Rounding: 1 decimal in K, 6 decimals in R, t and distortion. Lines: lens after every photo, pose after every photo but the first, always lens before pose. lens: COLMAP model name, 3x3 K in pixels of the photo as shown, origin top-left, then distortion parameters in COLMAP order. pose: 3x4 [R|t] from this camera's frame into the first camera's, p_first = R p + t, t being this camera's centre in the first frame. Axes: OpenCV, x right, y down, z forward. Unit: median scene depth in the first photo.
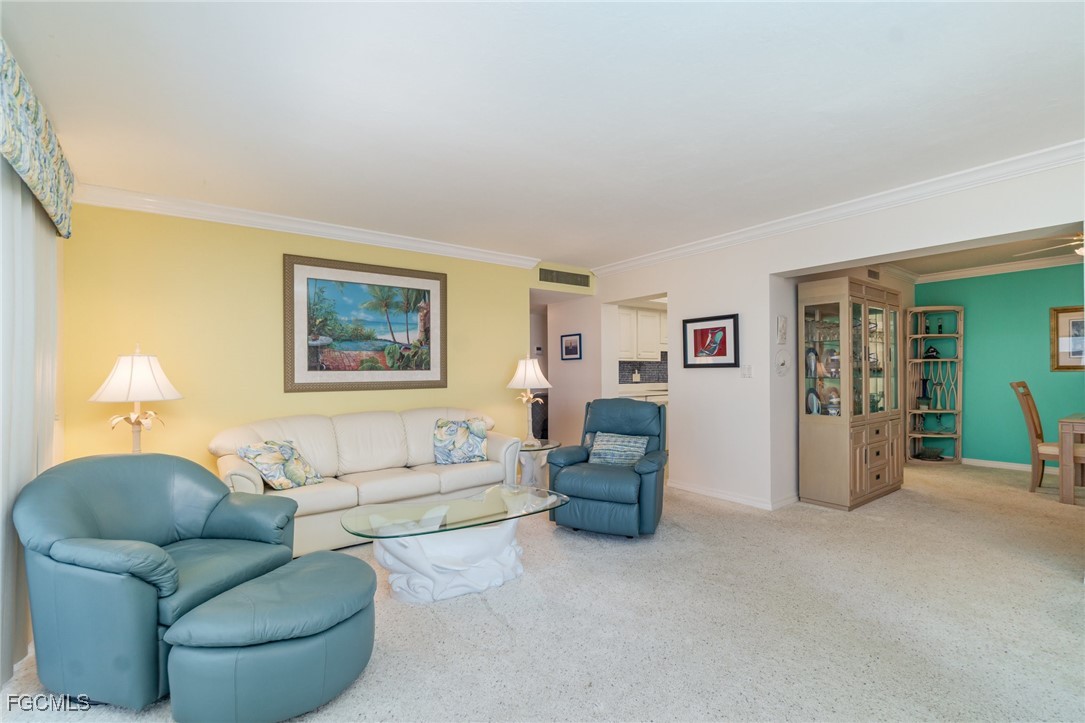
lens RADIAL K [[482.2, 0, 542.7], [0, 482.2, 365.7], [0, 0, 1]] dist [-0.002311, 0.000154]
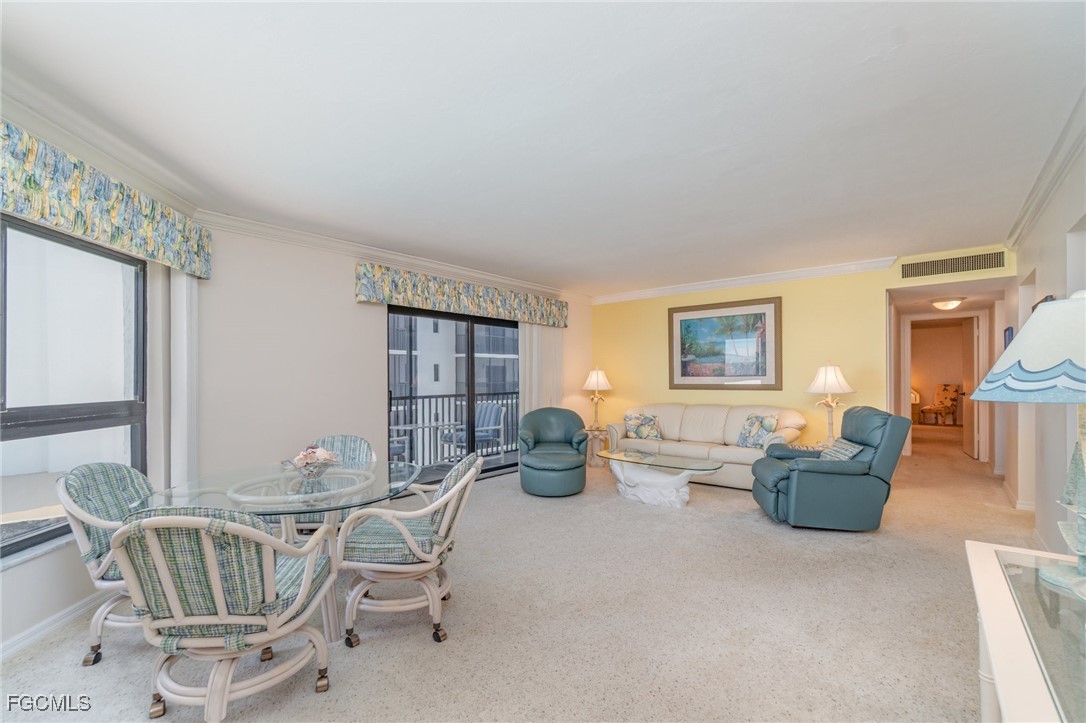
lens RADIAL K [[482.6, 0, 545.6], [0, 482.6, 371.1], [0, 0, 1]] dist [-0.002311, 0.000154]
pose [[0.227878, -0.006316, -0.973669, 0.948002], [0.017926, 0.999837, -0.002291, -0.011865], [0.973525, -0.016932, 0.227954, 0.162719]]
